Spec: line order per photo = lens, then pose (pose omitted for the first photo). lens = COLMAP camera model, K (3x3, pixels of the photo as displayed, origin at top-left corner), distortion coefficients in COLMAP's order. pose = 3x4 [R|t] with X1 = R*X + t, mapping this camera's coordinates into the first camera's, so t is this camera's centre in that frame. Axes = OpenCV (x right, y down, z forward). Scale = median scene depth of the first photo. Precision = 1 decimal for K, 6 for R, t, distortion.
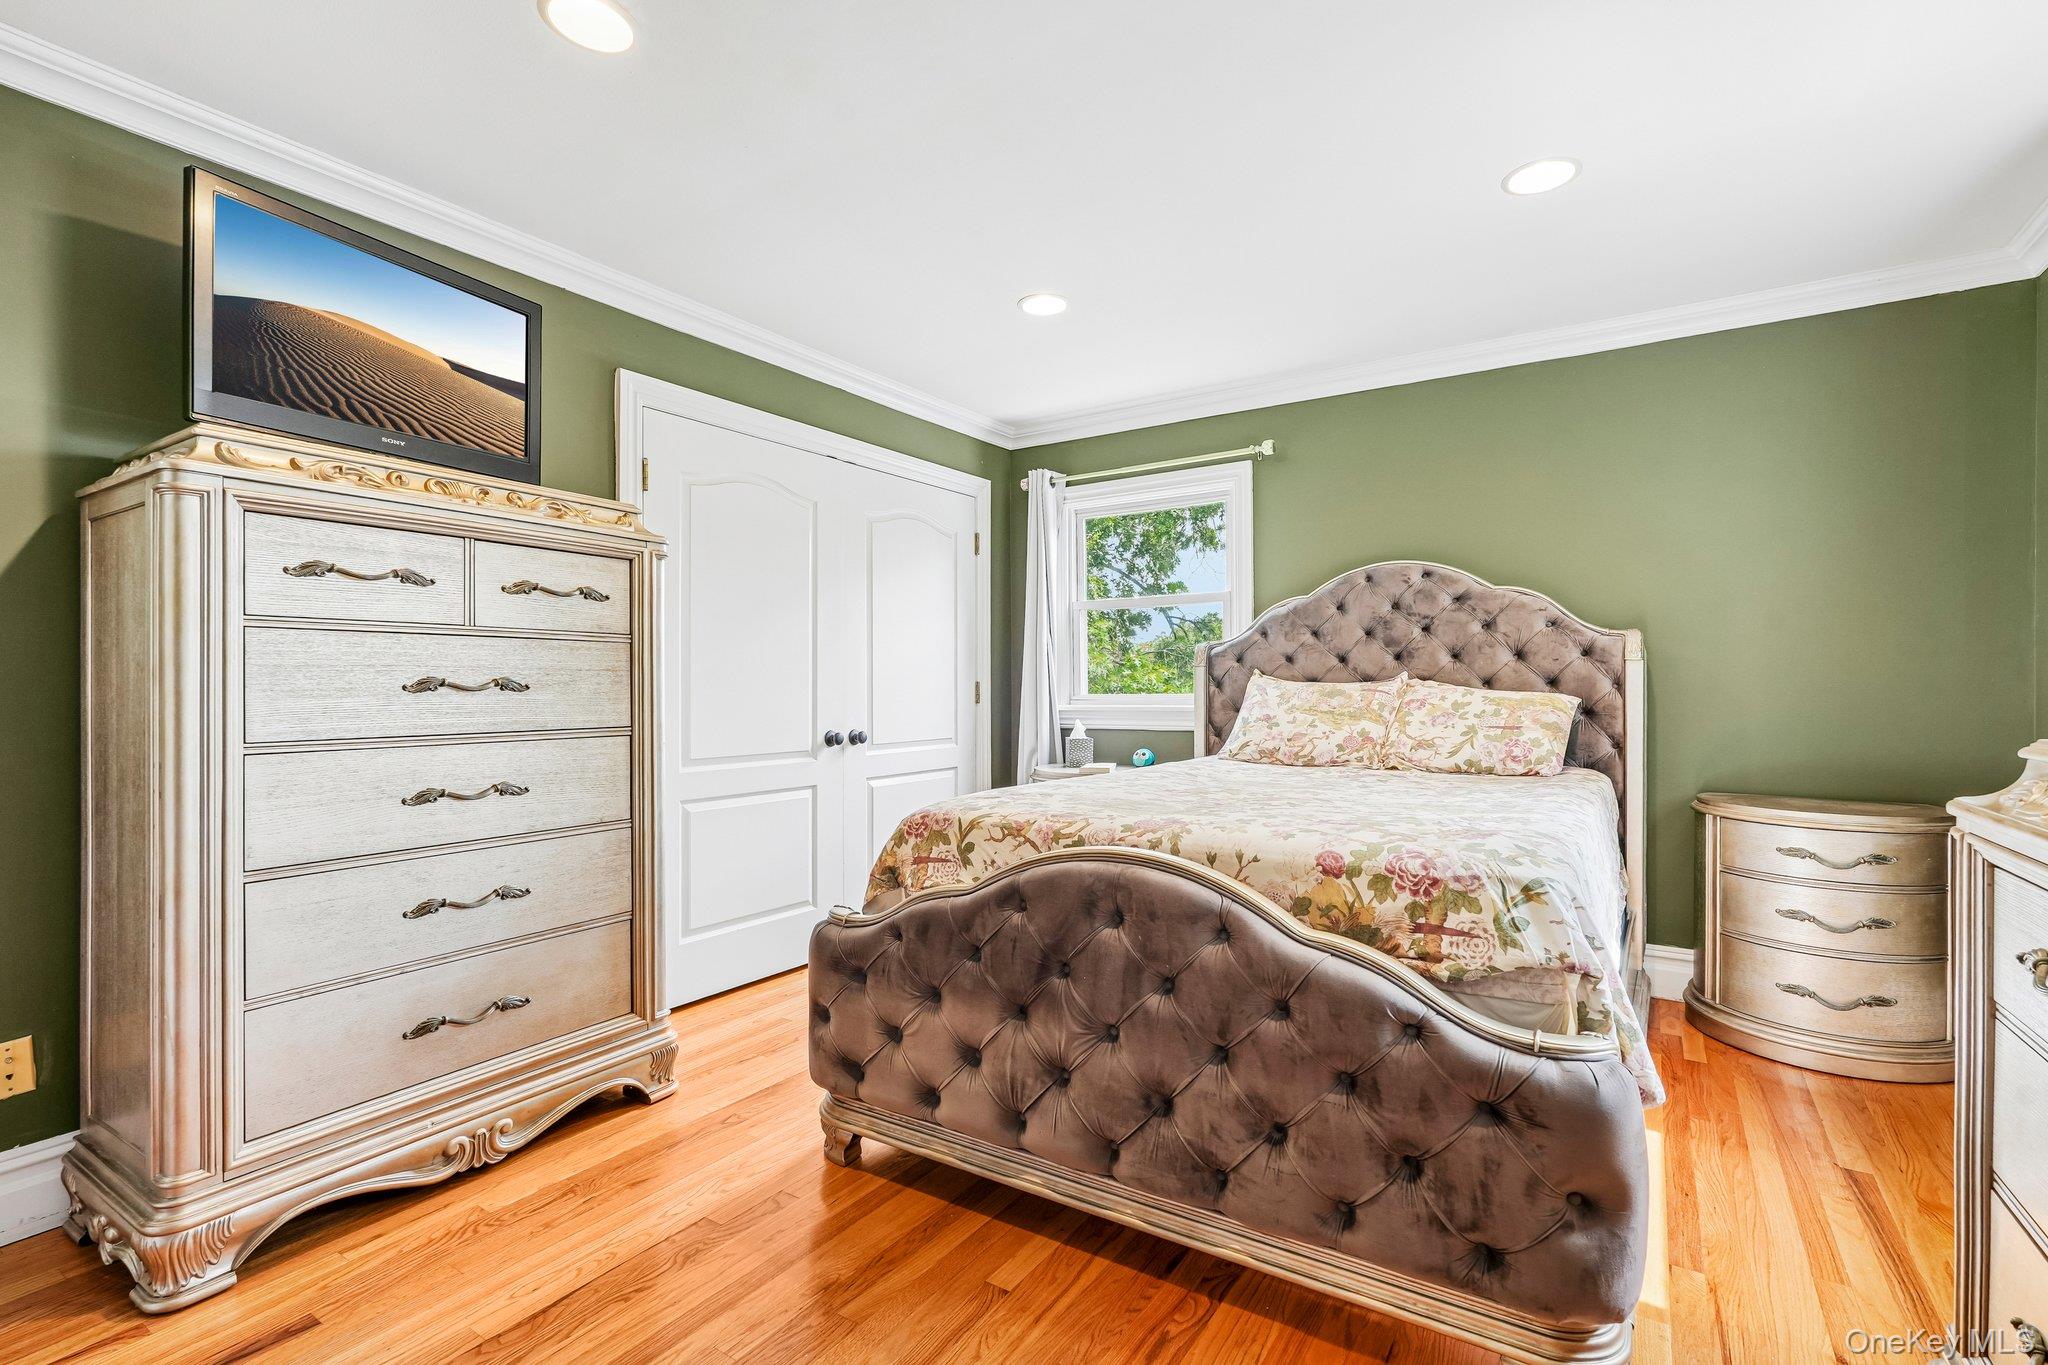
lens RADIAL K [[935.2, 0, 1024.0], [0, 935.2, 682.5], [0, 0, 1]] dist [-0.001591, 0.010005]
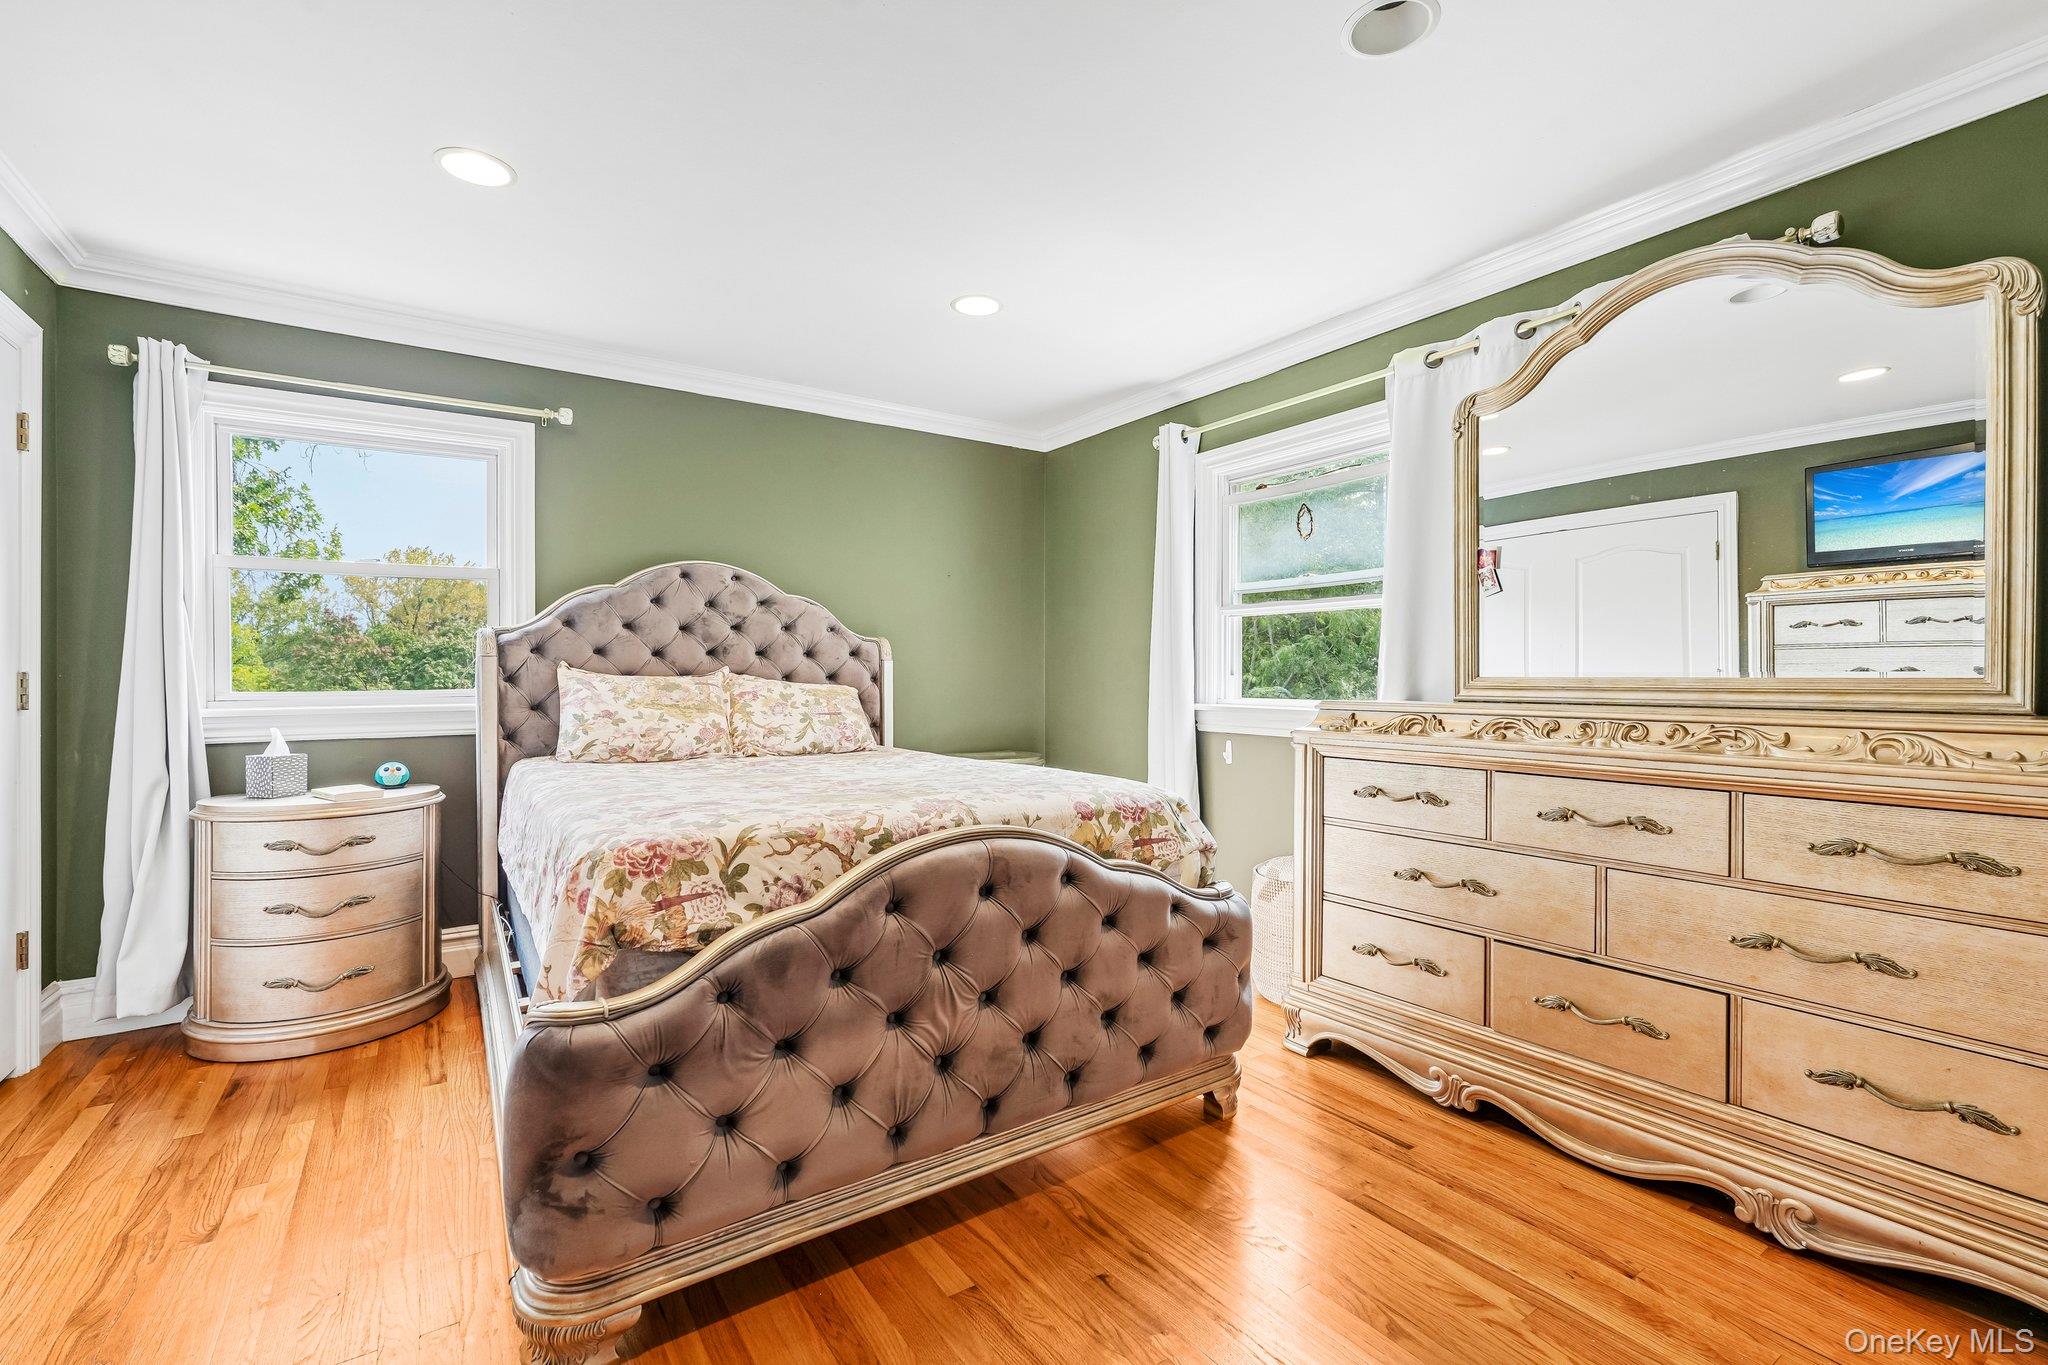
lens RADIAL K [[915.9, 0, 1024.9], [0, 915.9, 677.2], [0, 0, 1]] dist [0.002680, 0.000482]
pose [[0.387902, 0.005463, 0.921684, -0.453219], [-0.000901, 0.999984, -0.005548, 0.006687], [-0.921700, 0.001322, 0.387901, 0.292273]]
